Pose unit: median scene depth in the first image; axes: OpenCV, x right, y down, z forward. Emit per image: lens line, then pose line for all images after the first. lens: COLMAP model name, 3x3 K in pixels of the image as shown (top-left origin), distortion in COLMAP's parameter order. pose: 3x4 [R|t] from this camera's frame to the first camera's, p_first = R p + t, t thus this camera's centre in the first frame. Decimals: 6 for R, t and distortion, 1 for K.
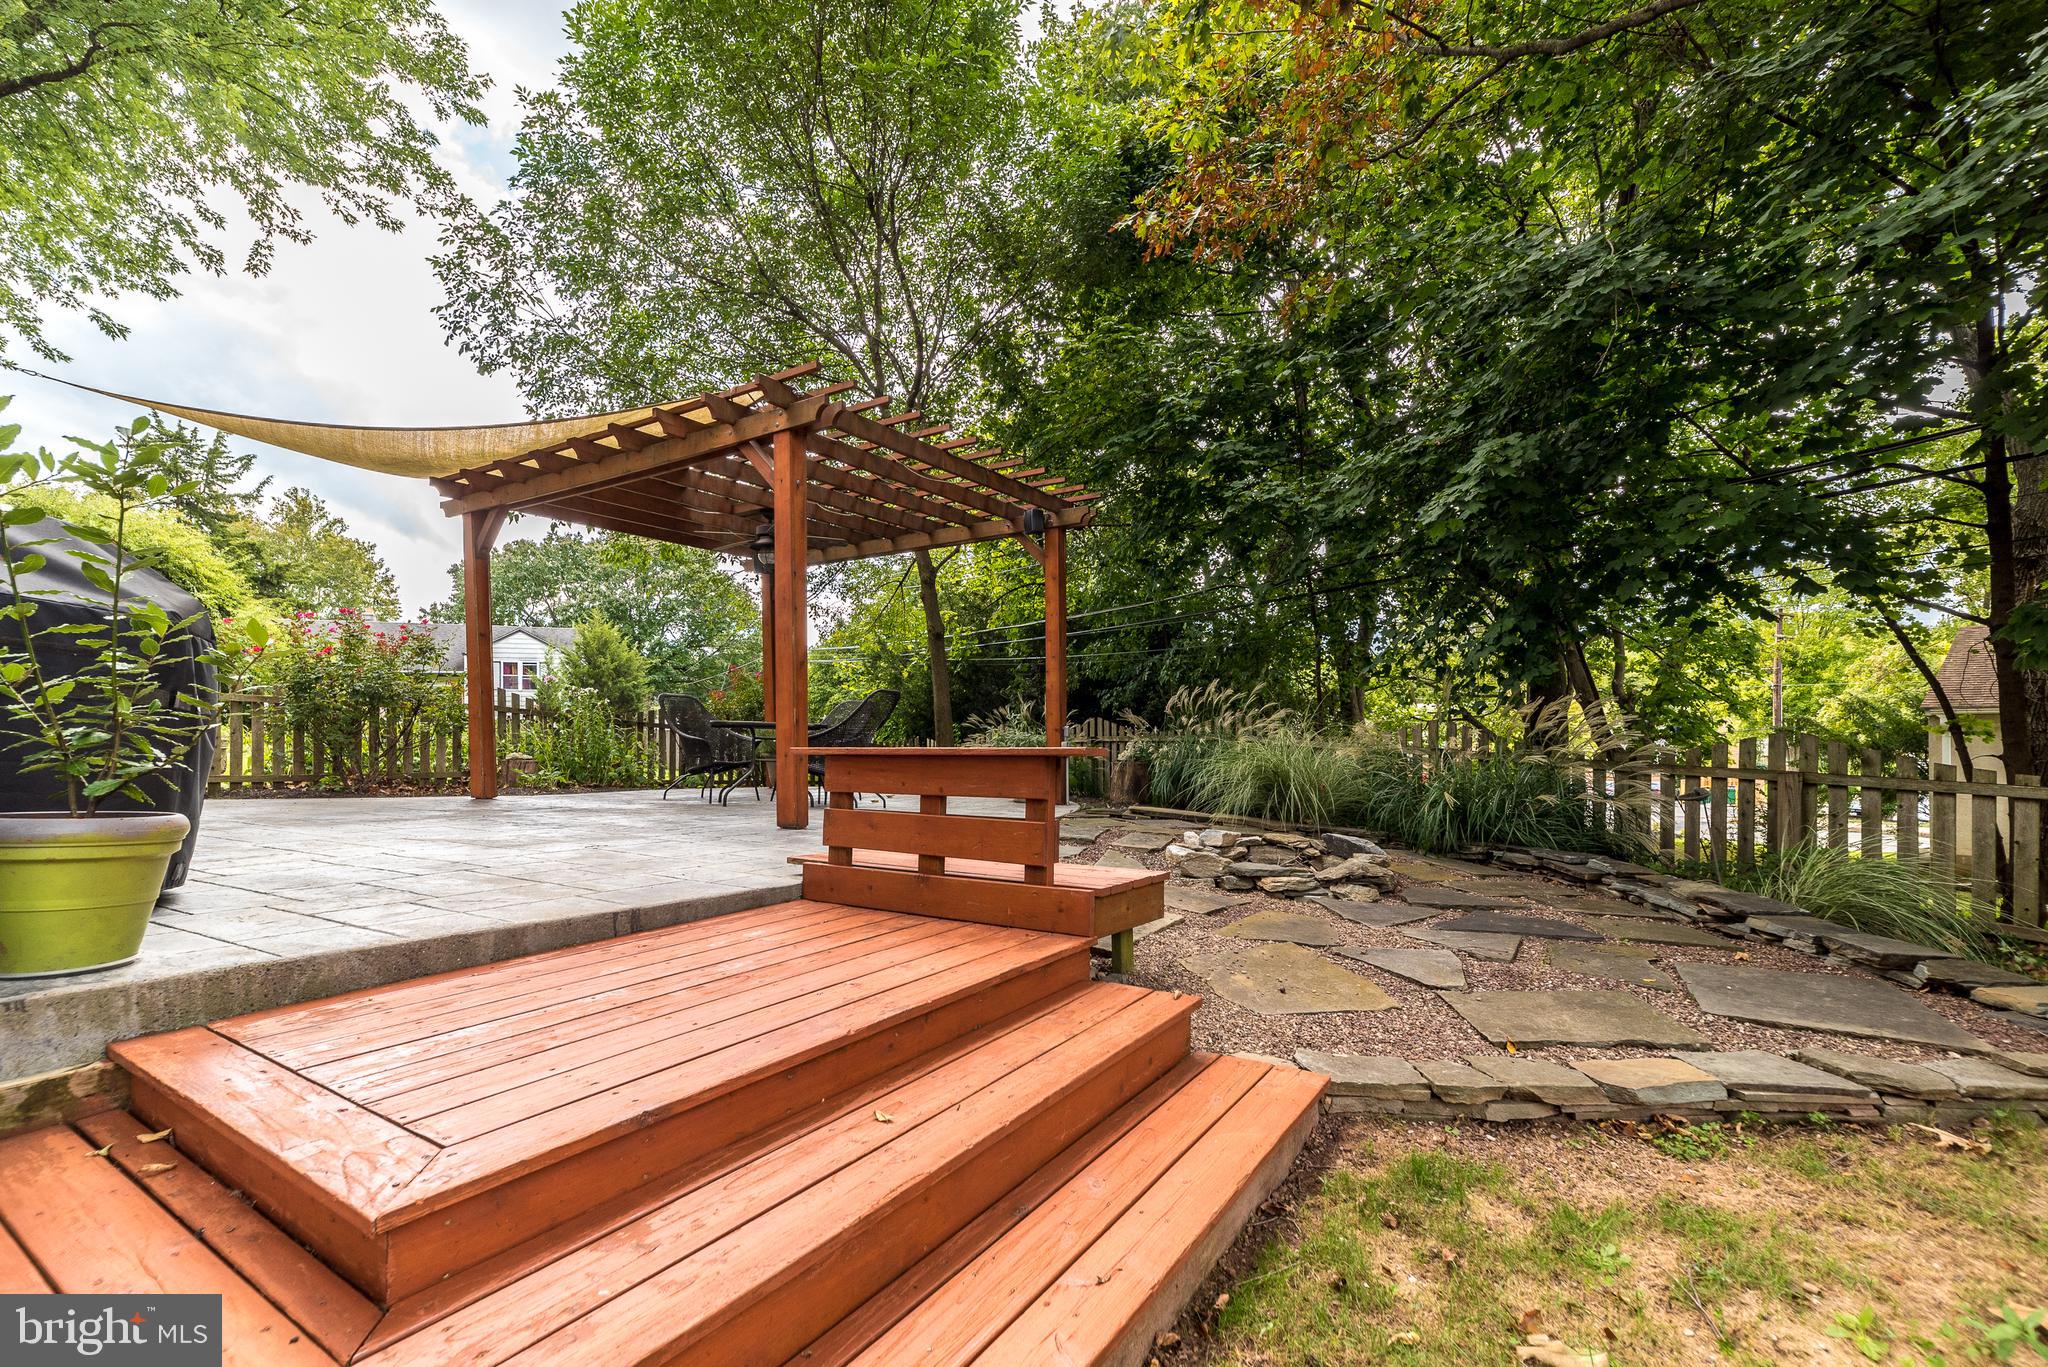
lens RADIAL K [[893.5, 0, 1037.0], [0, 893.5, 740.2], [0, 0, 1]] dist [0.002987, 0.002518]
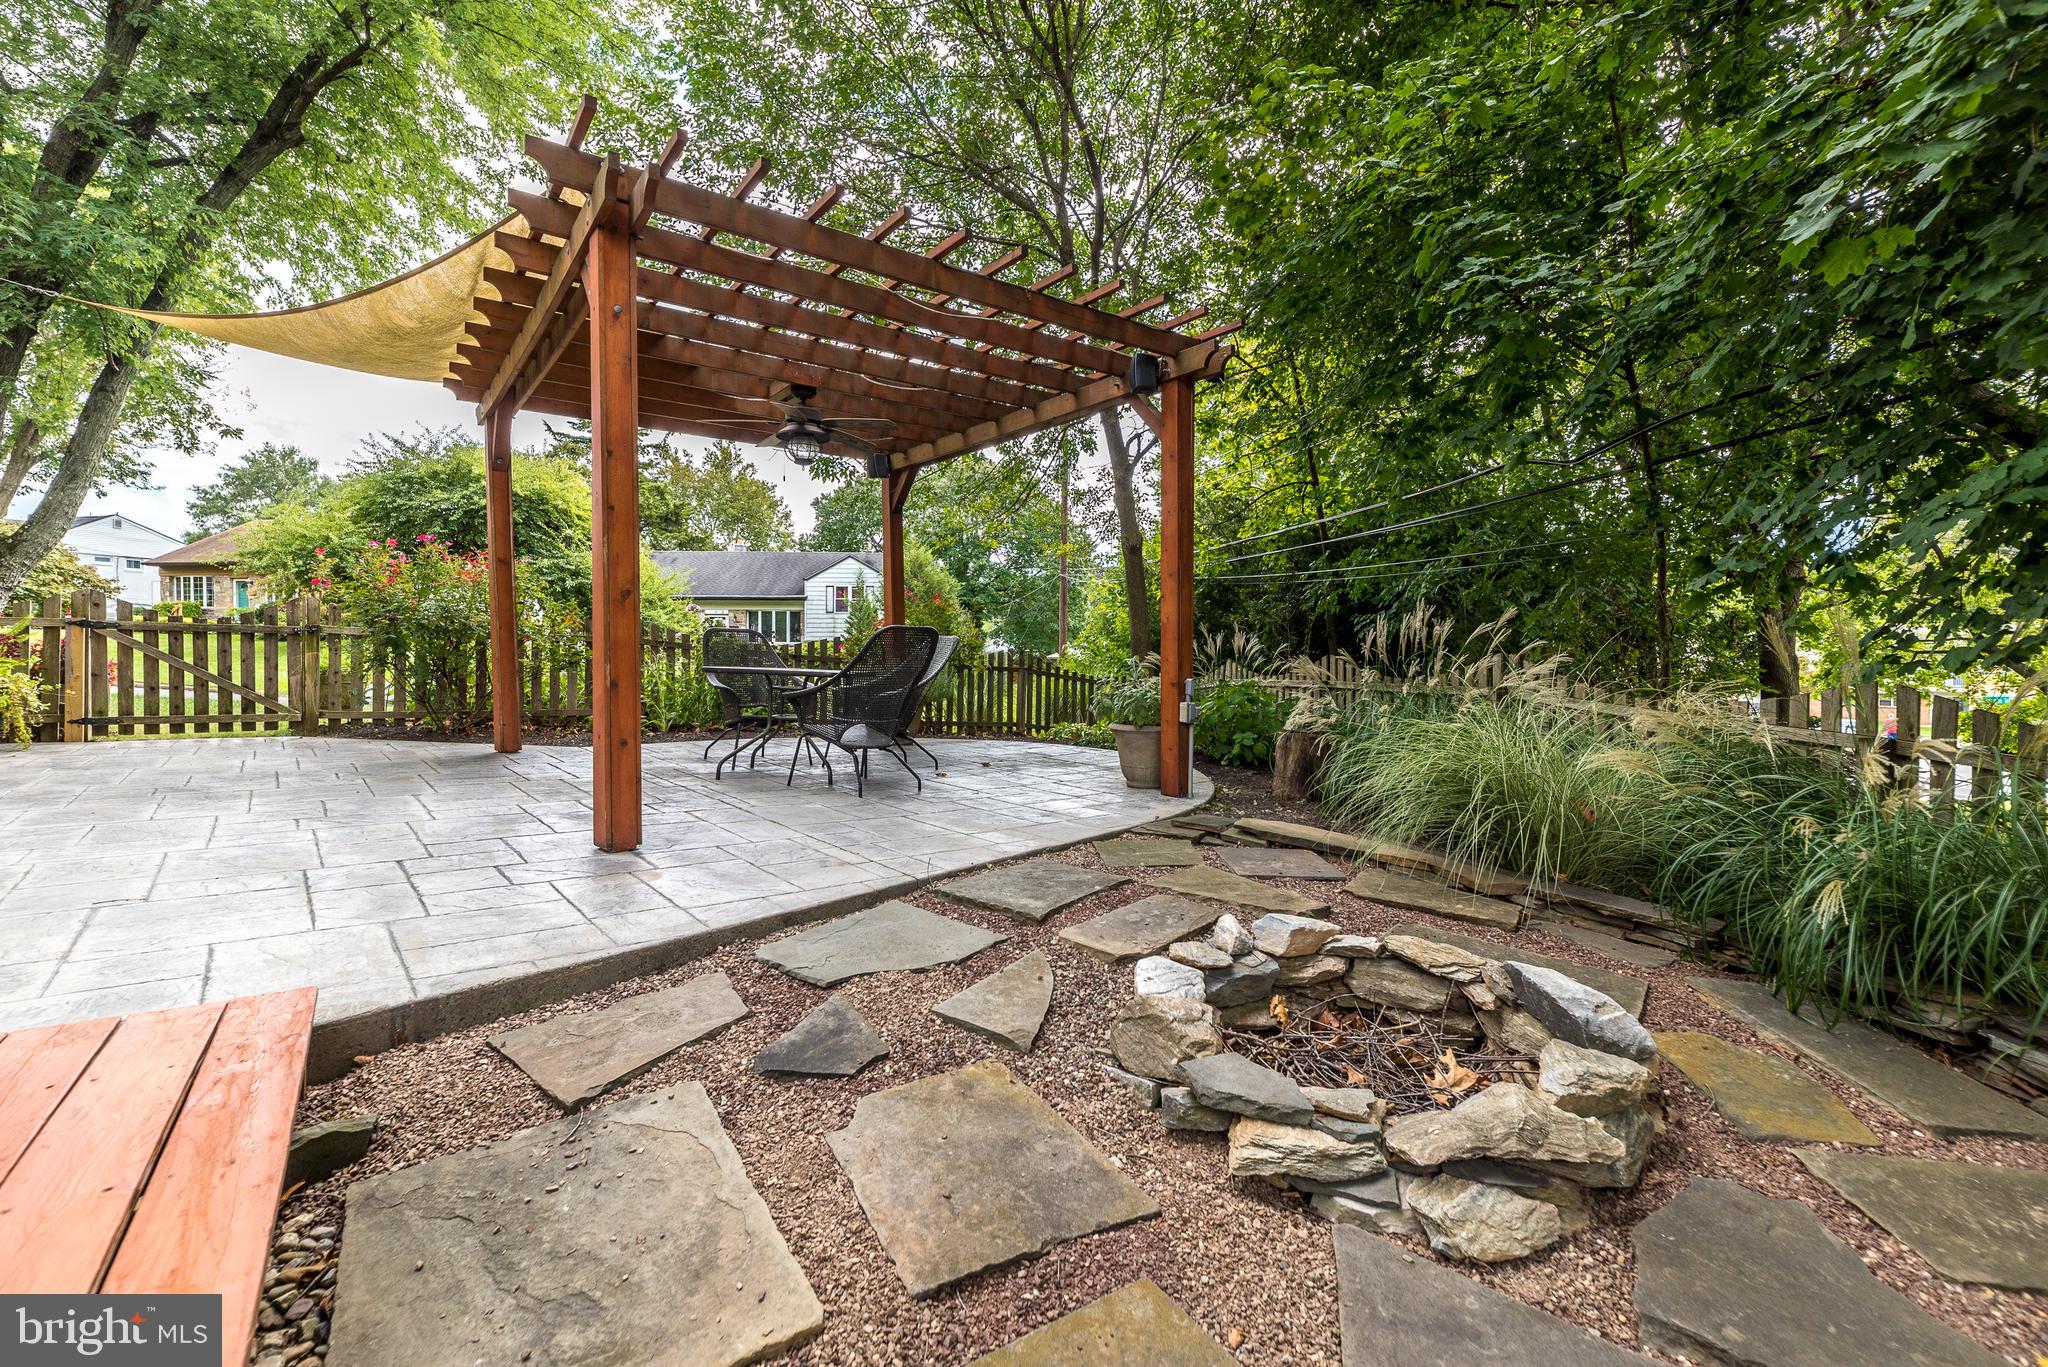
lens RADIAL K [[893.5, 0, 1104.3], [0, 893.5, 665.7], [0, 0, 1]] dist [0.002987, 0.002518]
pose [[0.946685, 0.013908, -0.321861, 0.163914], [-0.010559, 0.999870, 0.012150, -0.028466], [0.321988, -0.008104, 0.946709, 0.307357]]
